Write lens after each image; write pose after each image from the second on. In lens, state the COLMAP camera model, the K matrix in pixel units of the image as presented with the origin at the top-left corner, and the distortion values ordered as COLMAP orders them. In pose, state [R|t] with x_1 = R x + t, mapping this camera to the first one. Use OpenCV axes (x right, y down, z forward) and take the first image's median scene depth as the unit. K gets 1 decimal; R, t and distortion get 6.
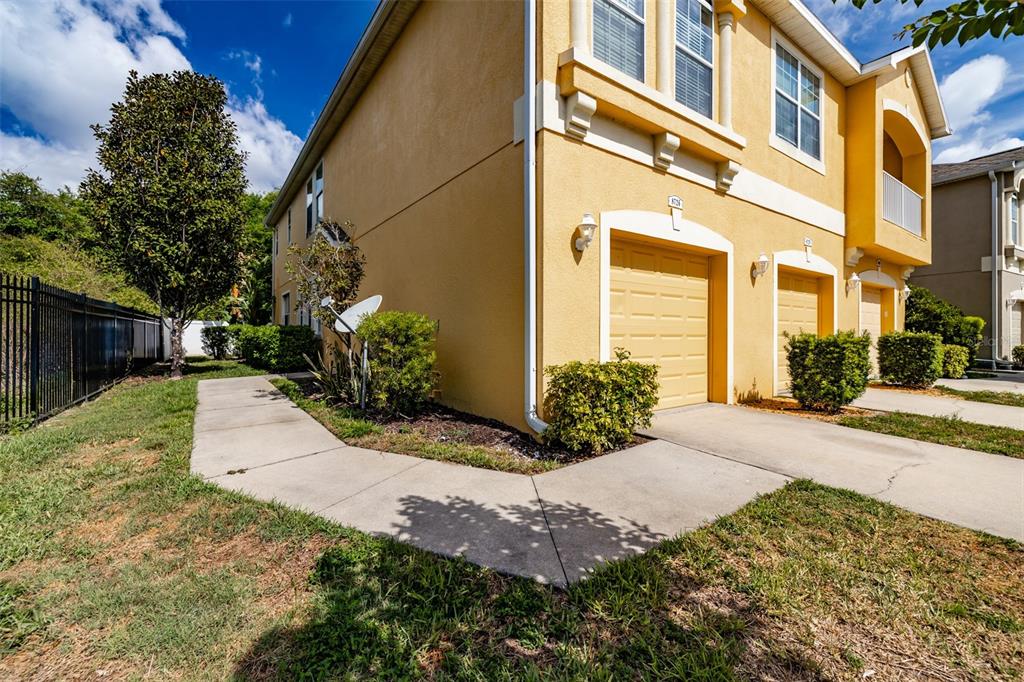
lens RADIAL K [[437.2, 0, 515.6], [0, 437.2, 337.1], [0, 0, 1]] dist [0.001563, -0.000223]
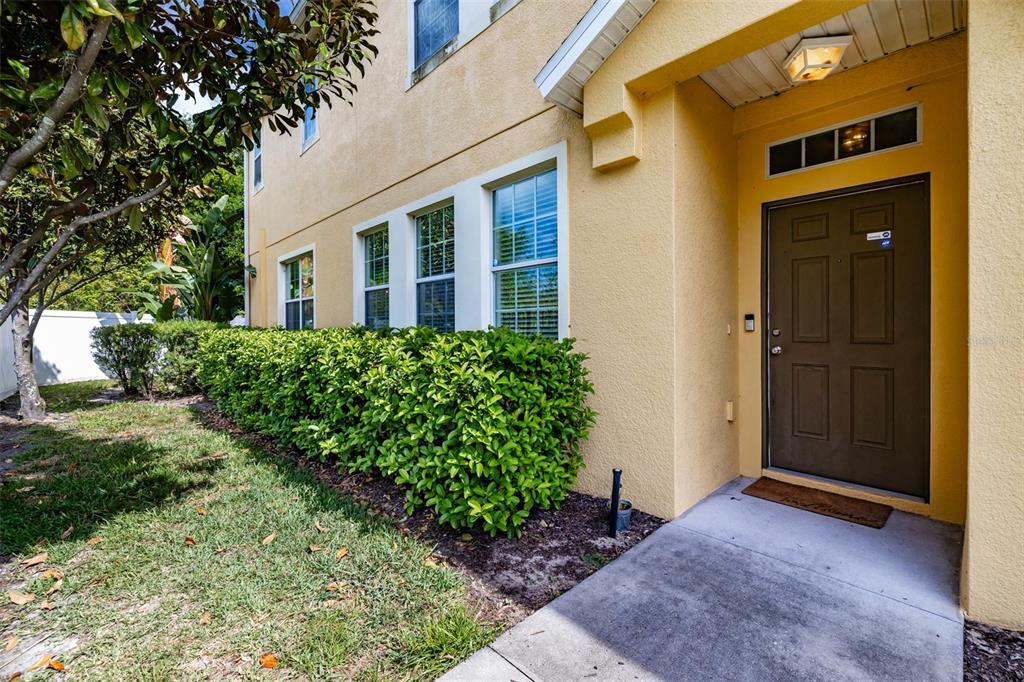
lens RADIAL K [[437.2, 0, 509.6], [0, 437.2, 336.9], [0, 0, 1]] dist [0.001563, -0.000223]
pose [[0.990468, 0.000526, 0.137740, -0.329959], [-0.001807, 0.999956, 0.009176, -0.015616], [-0.137729, -0.009338, 0.990426, 0.460545]]
